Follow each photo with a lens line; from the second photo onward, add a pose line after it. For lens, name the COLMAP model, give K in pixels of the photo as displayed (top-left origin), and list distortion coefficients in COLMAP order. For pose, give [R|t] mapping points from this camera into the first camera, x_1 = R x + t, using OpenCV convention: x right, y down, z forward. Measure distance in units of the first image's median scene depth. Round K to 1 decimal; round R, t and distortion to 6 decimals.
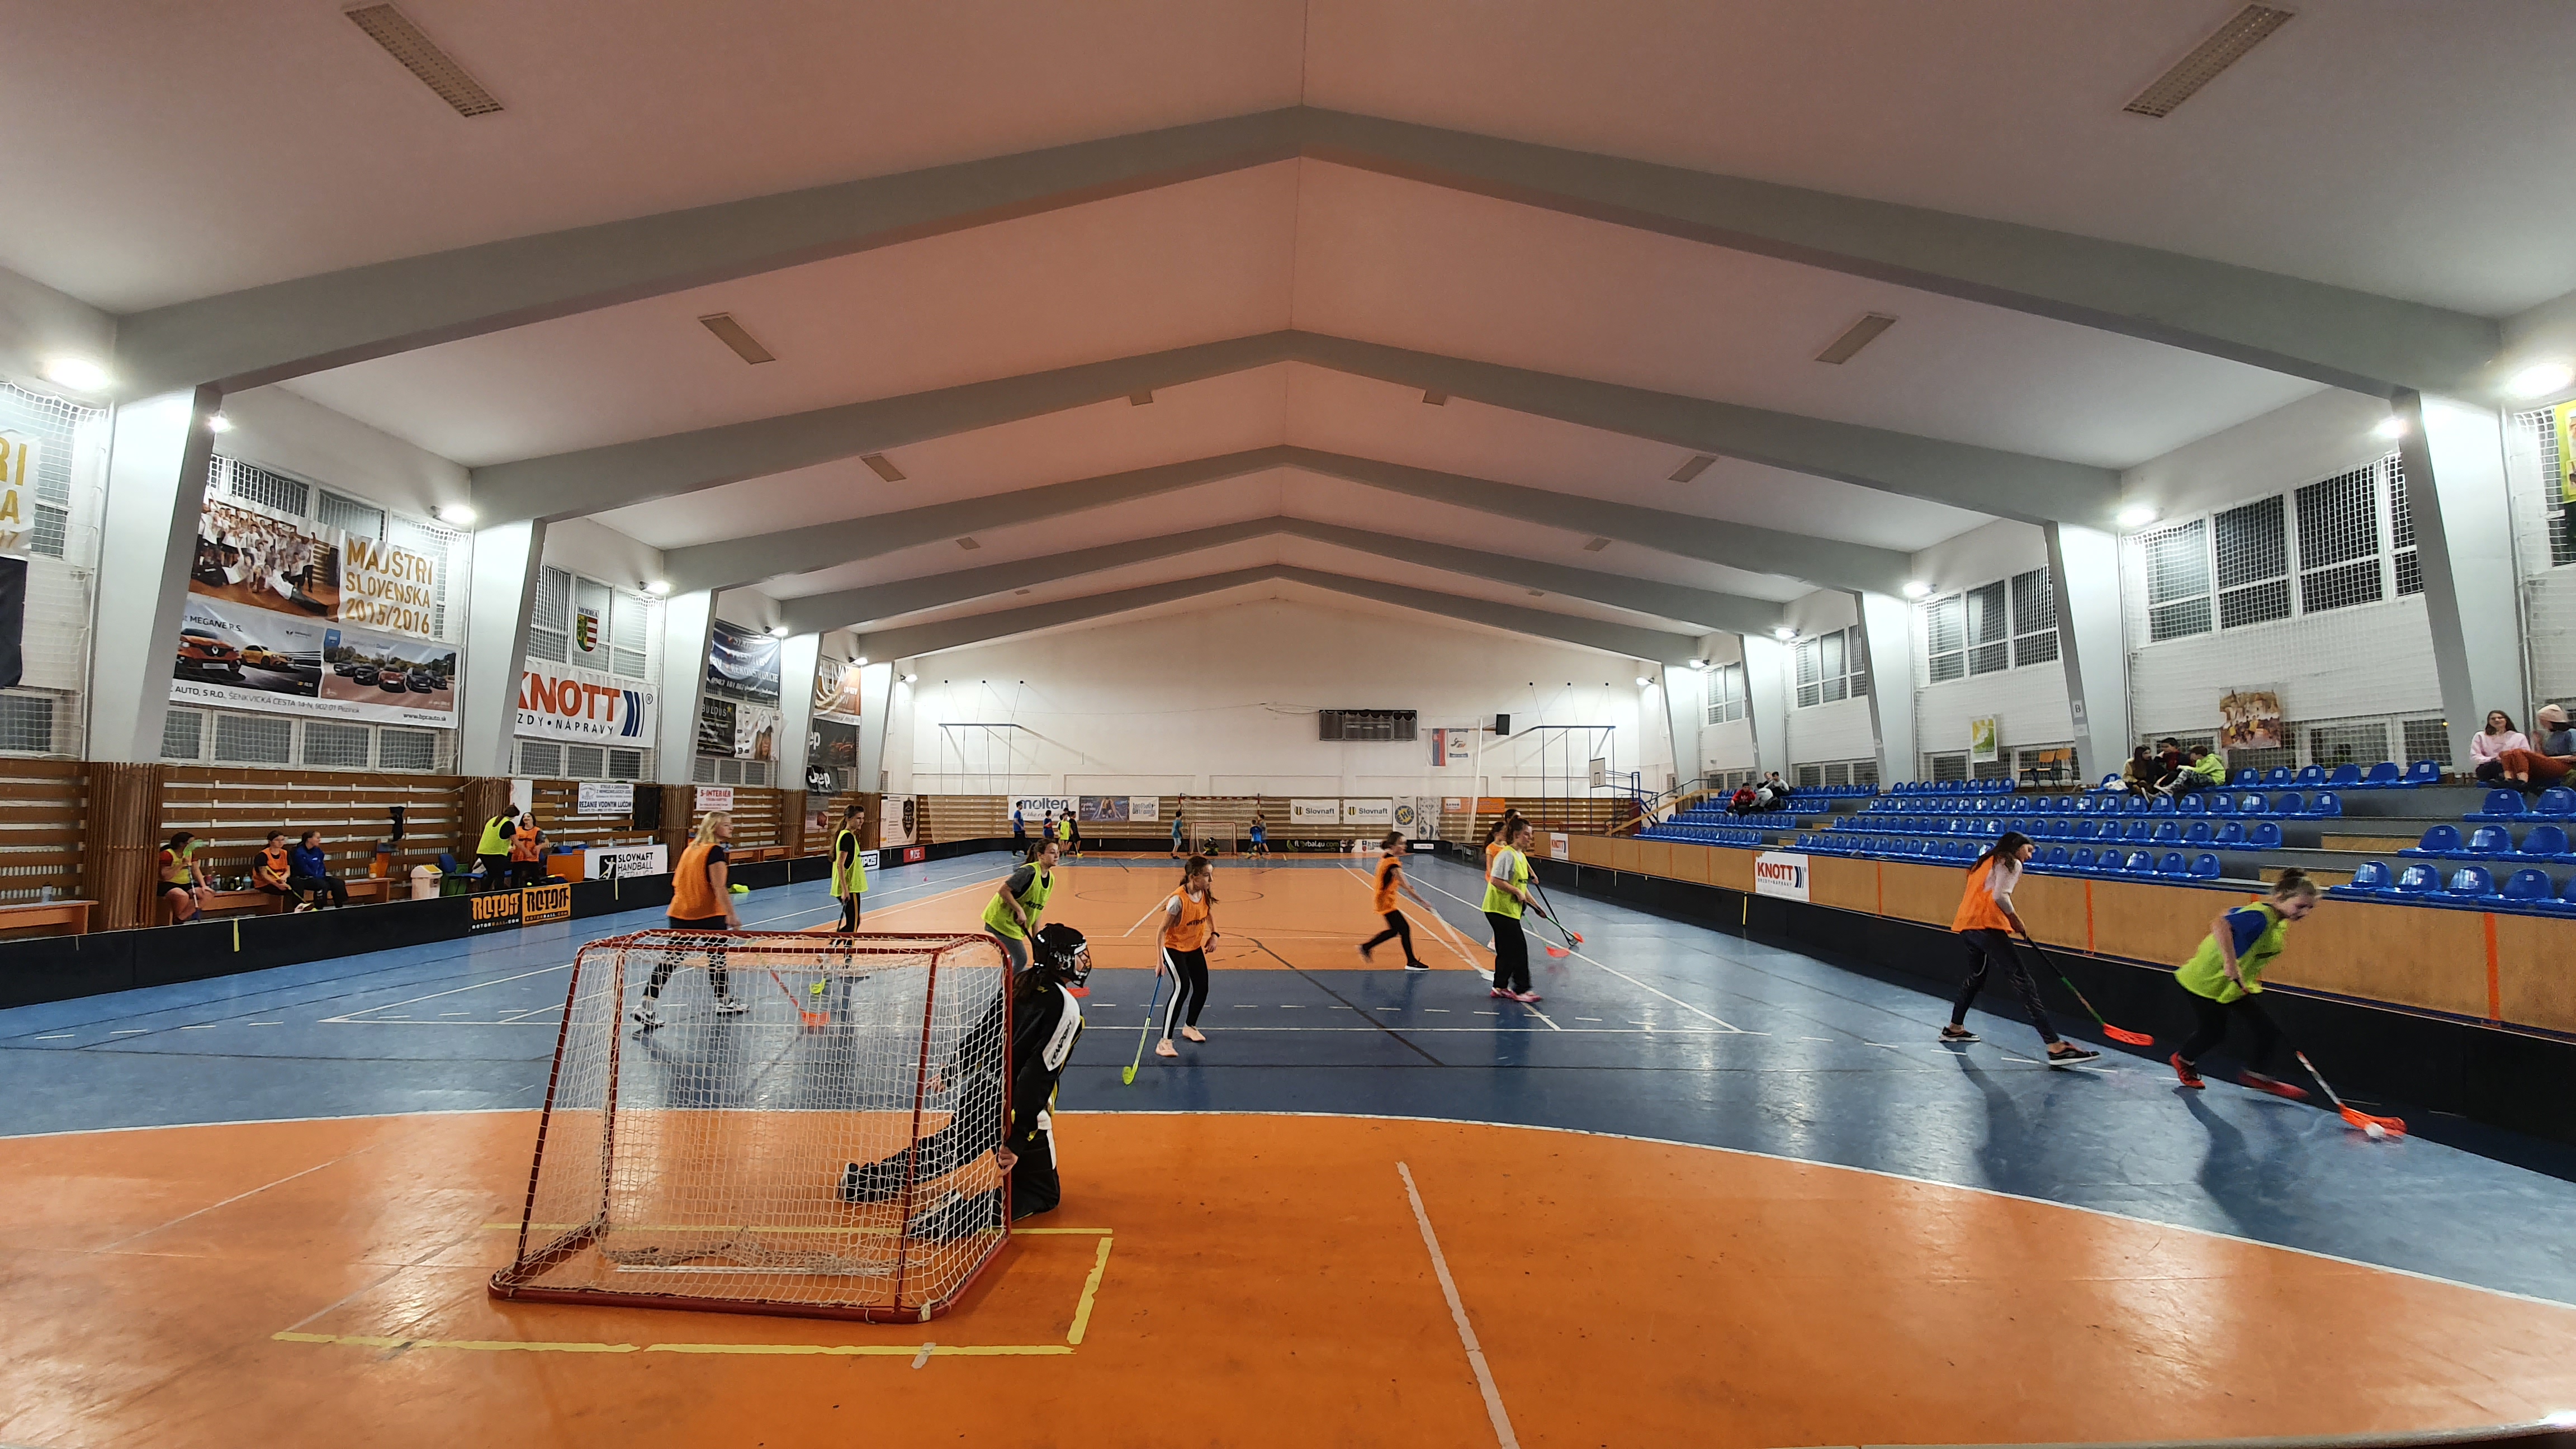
lens RADIAL K [[1017.8, 0, 1256.0], [0, 1017.8, 737.0], [0, 0, 1]] dist [0.011364, -0.015528]
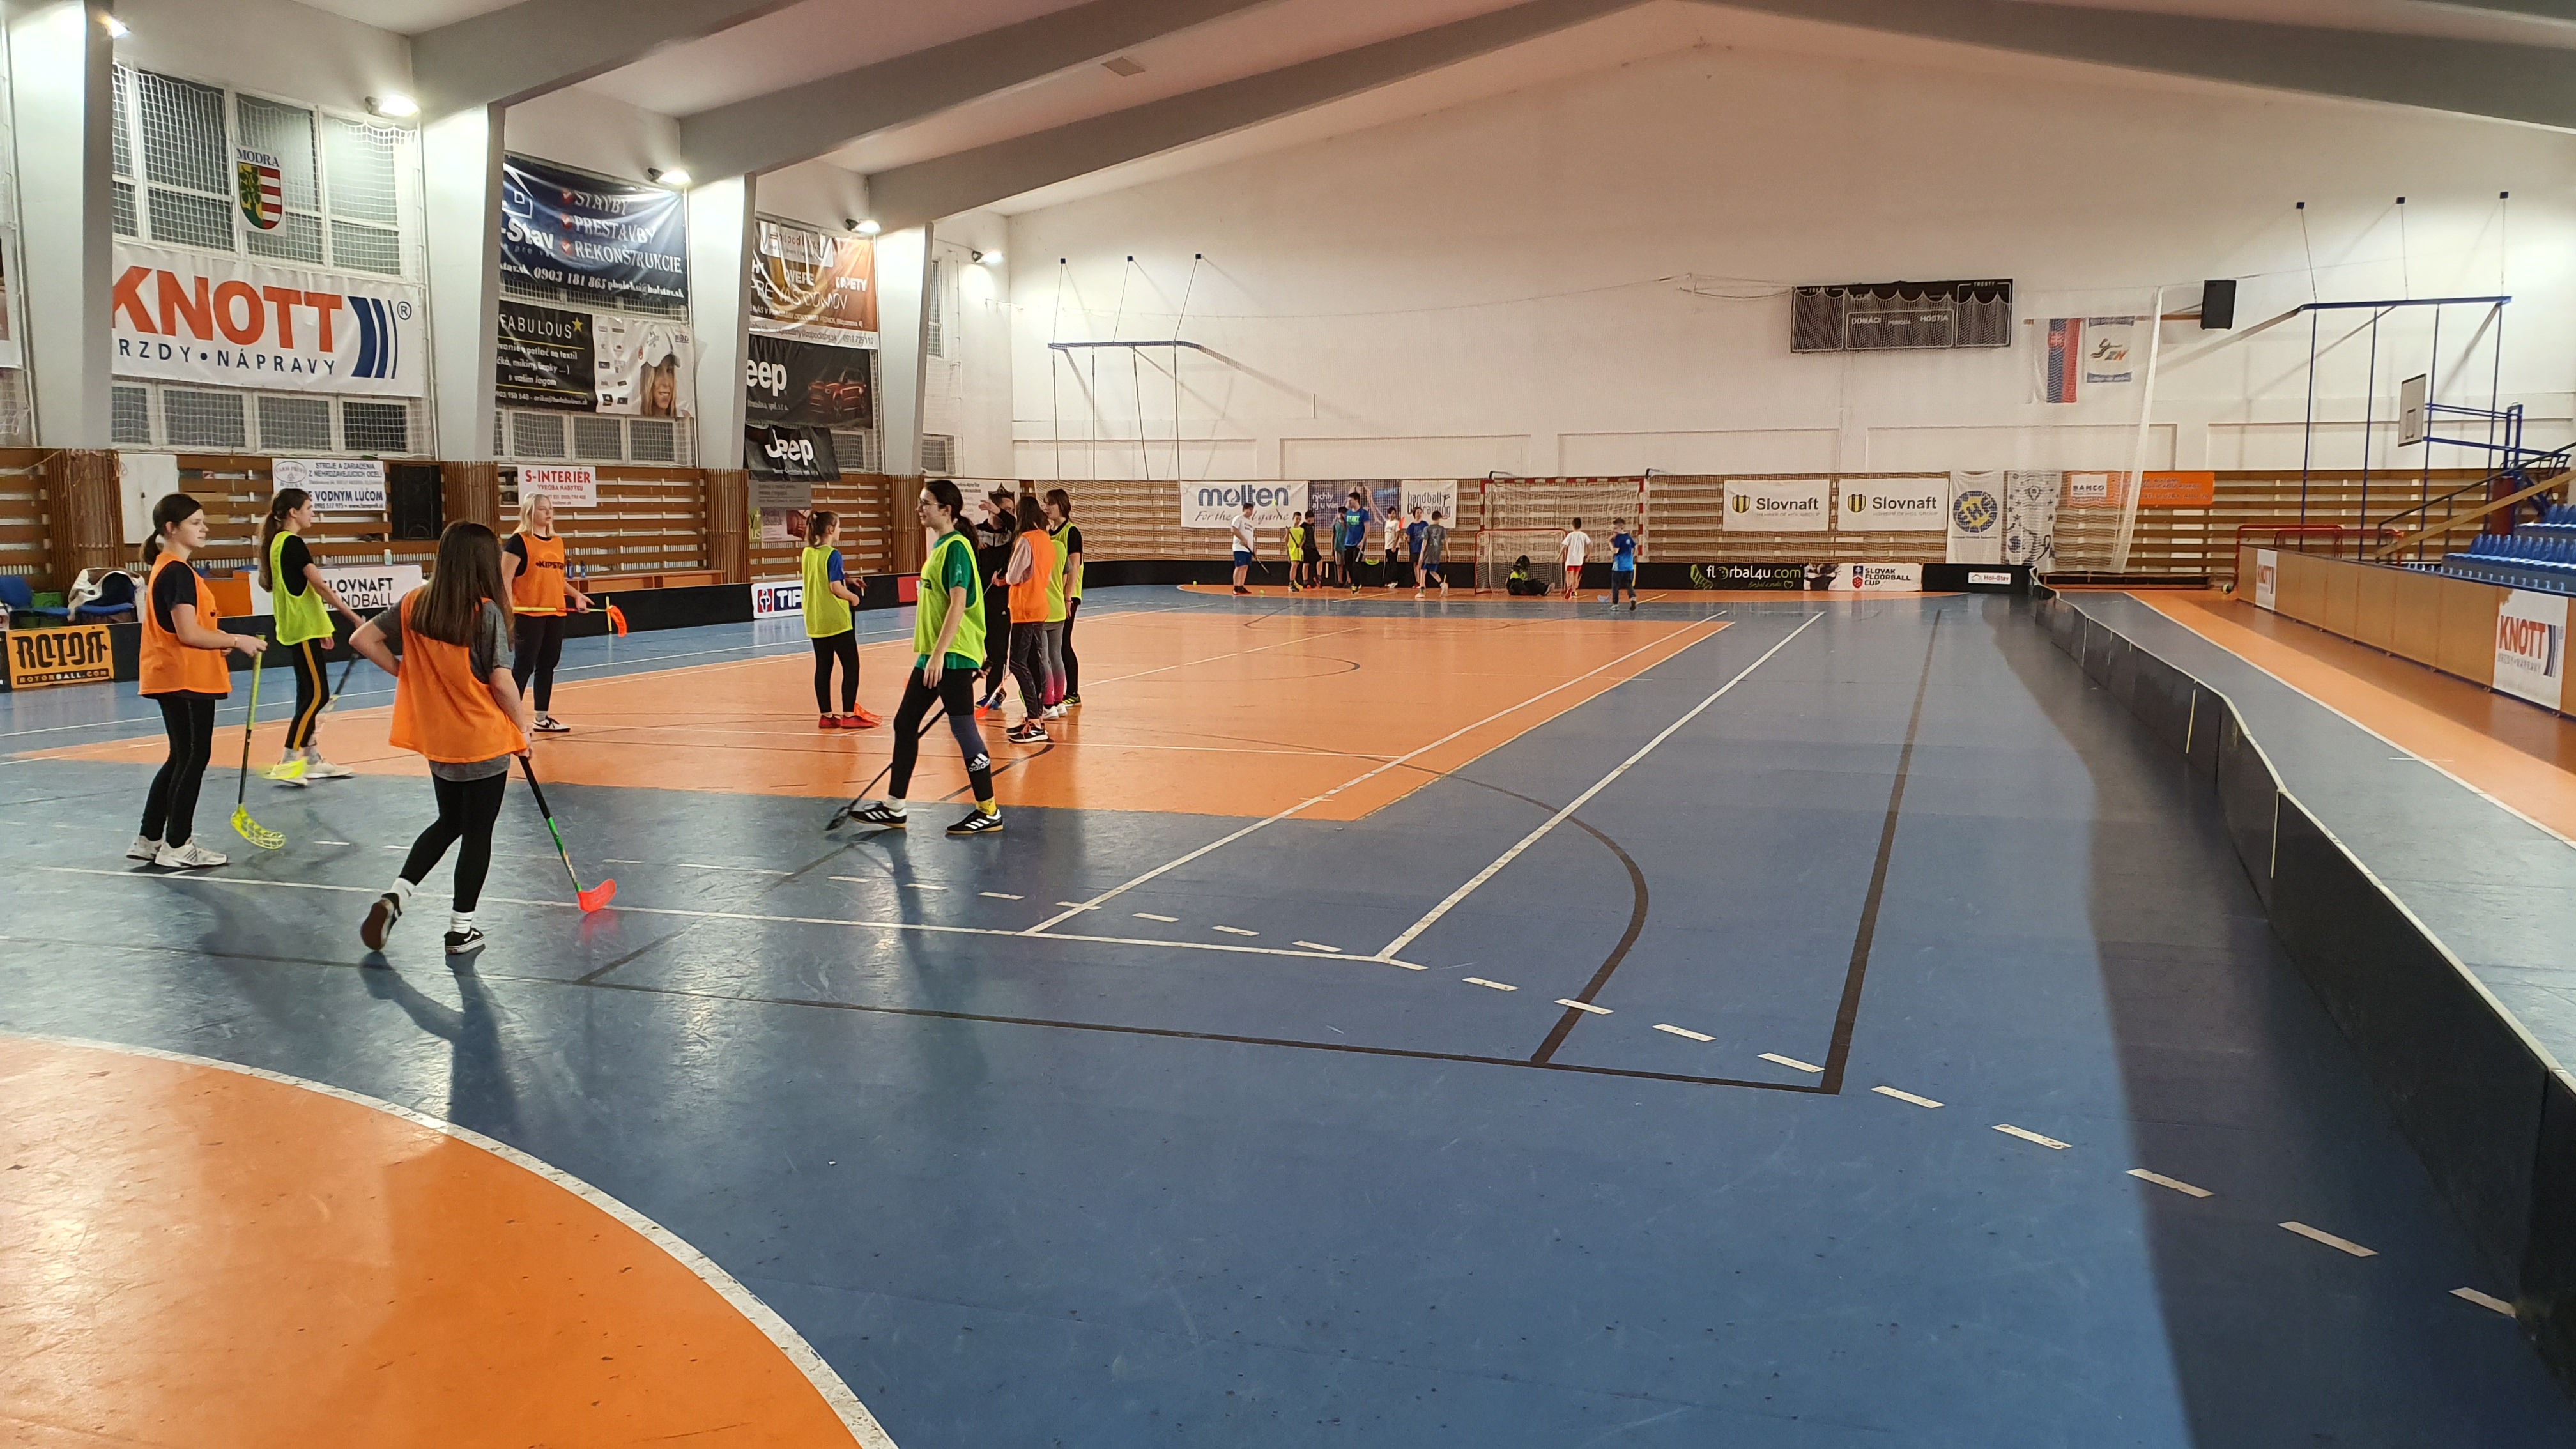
lens RADIAL K [[2003.6, 0, 1305.9], [0, 2003.6, 726.6], [0, 0, 1]] dist [0.024392, 0.000683]
pose [[0.952690, 0.028142, -0.302639, 0.249703], [0.026411, 0.984273, 0.174667, 0.008935], [0.302795, -0.174397, 0.936964, 0.057795]]
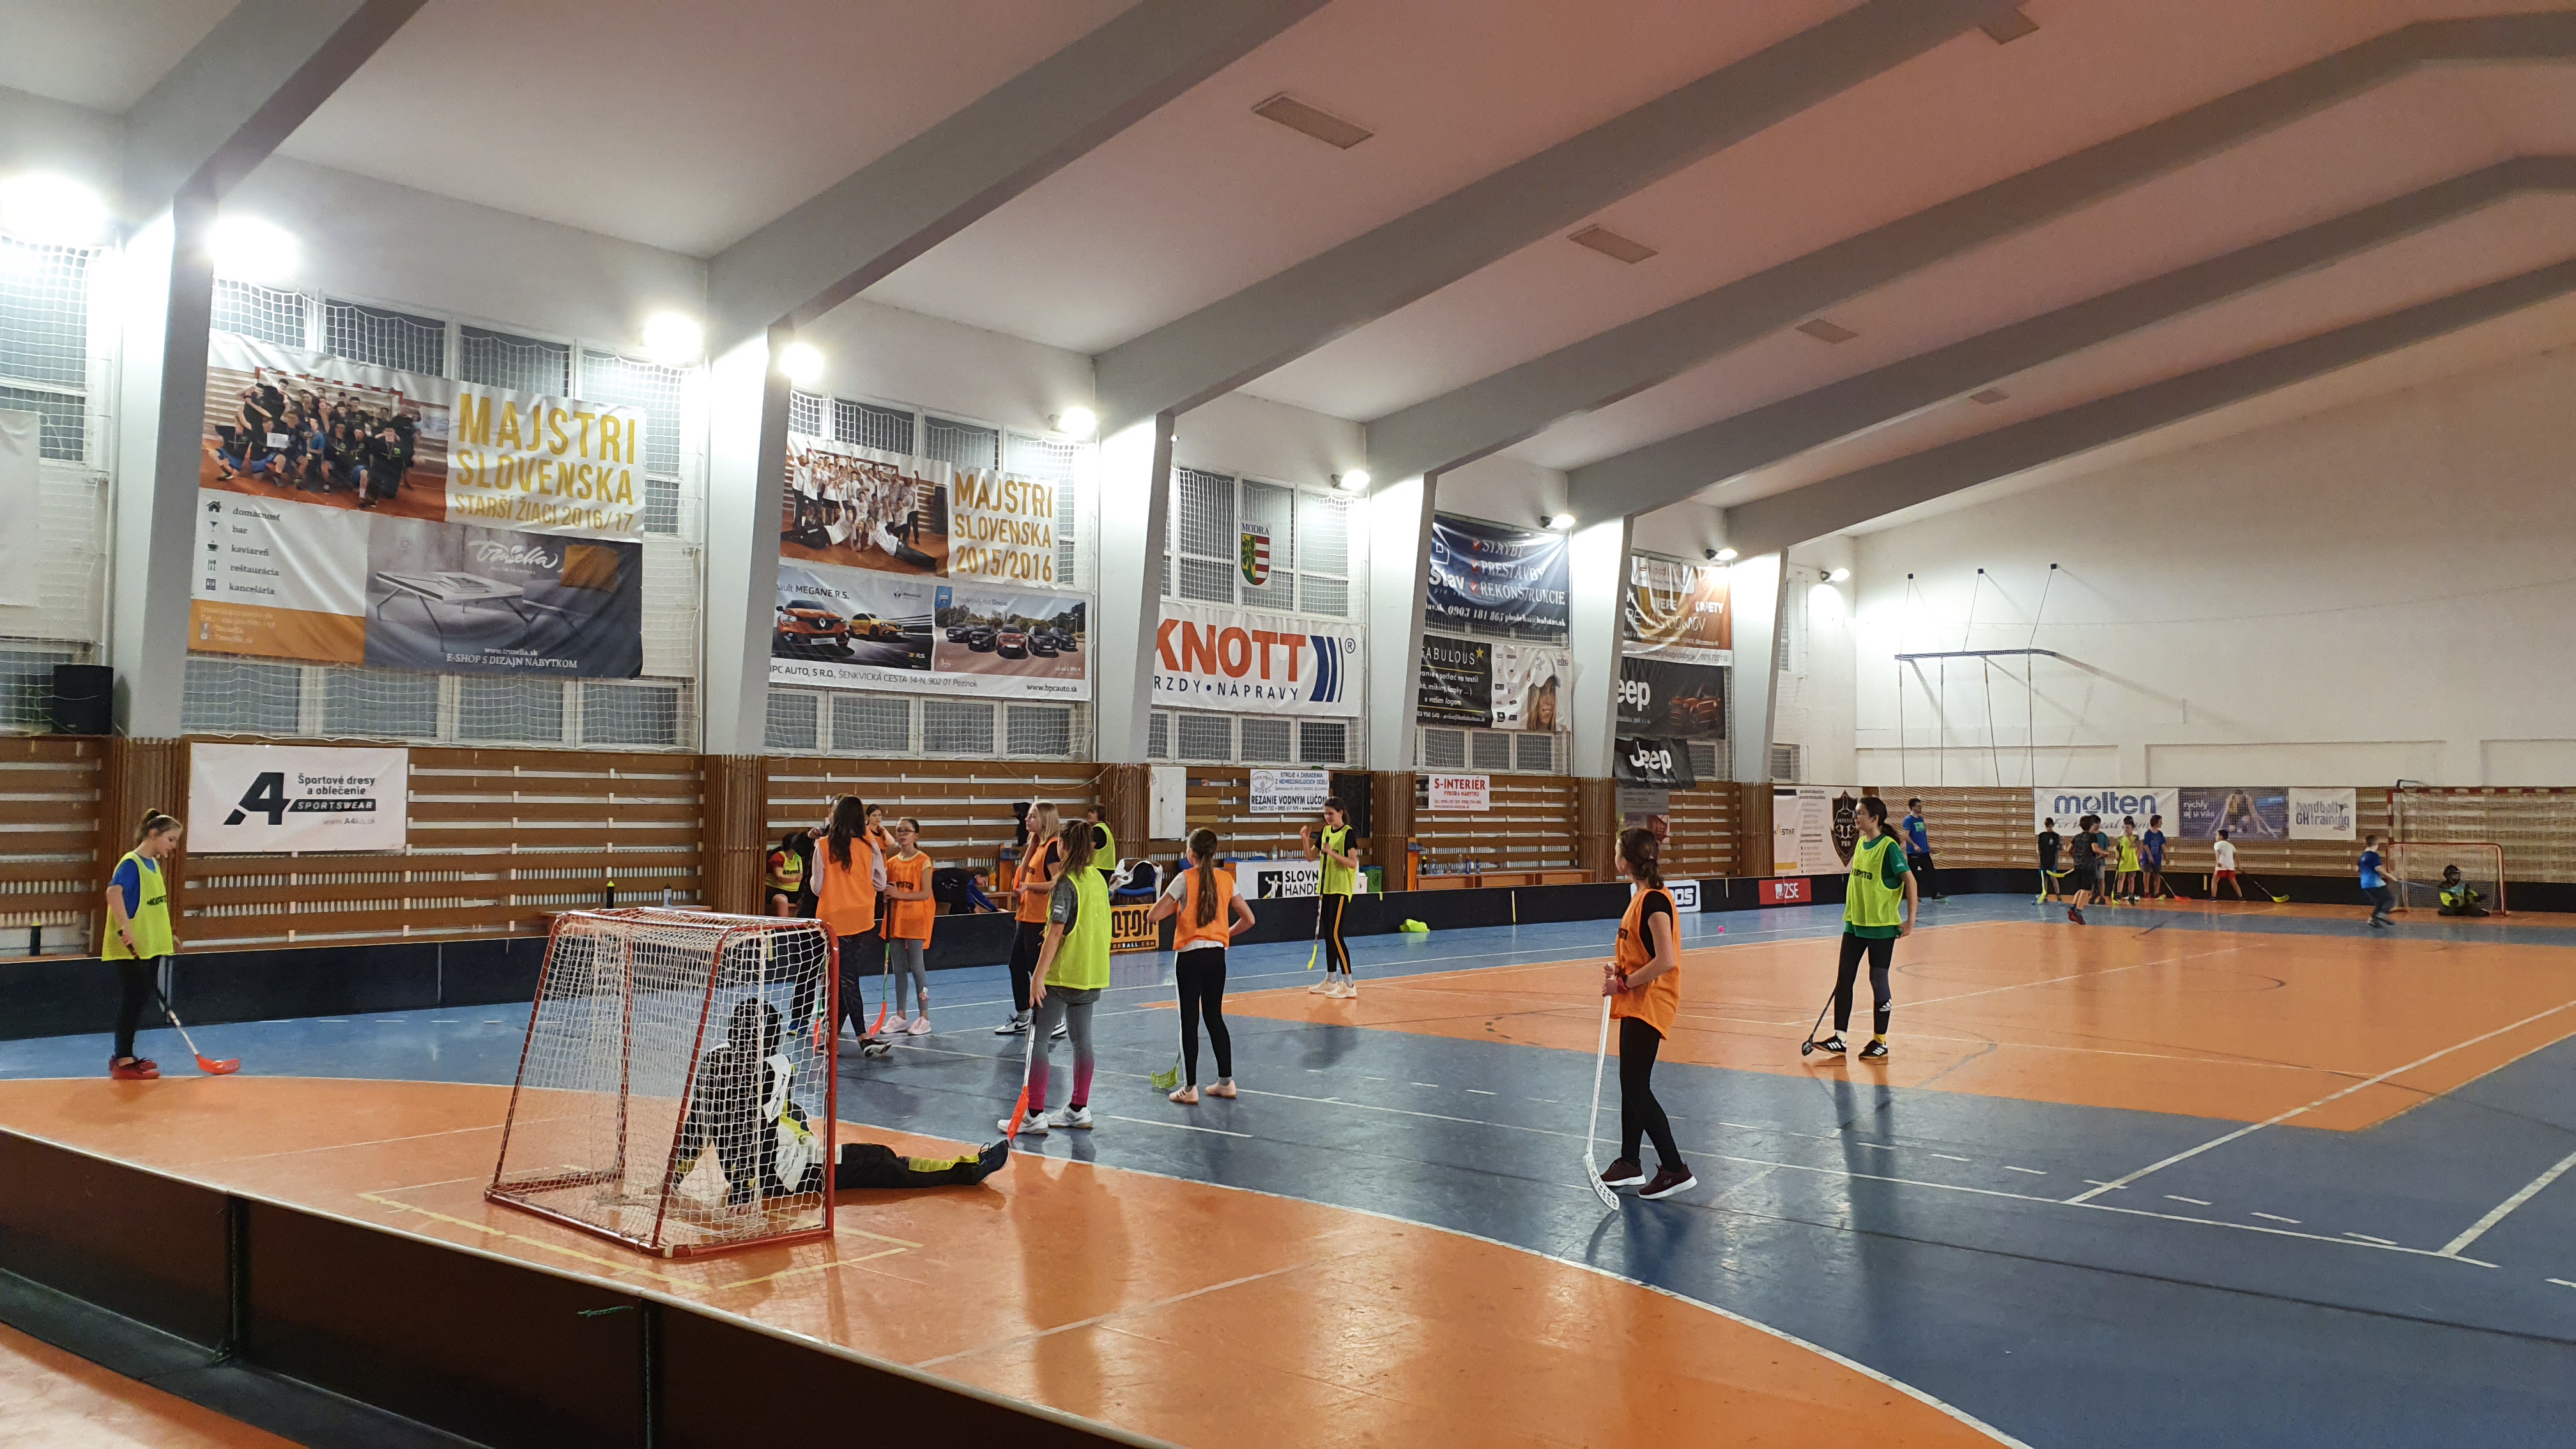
lens RADIAL K [[1970.0, 0, 1310.7], [0, 1970.0, 690.4], [0, 0, 1]] dist [0.251297, -0.589834]
pose [[0.766735, -0.036610, -0.640919, 0.241558], [0.041437, 0.999113, -0.007499, 0.001465], [0.640625, -0.020808, 0.767572, -0.028943]]
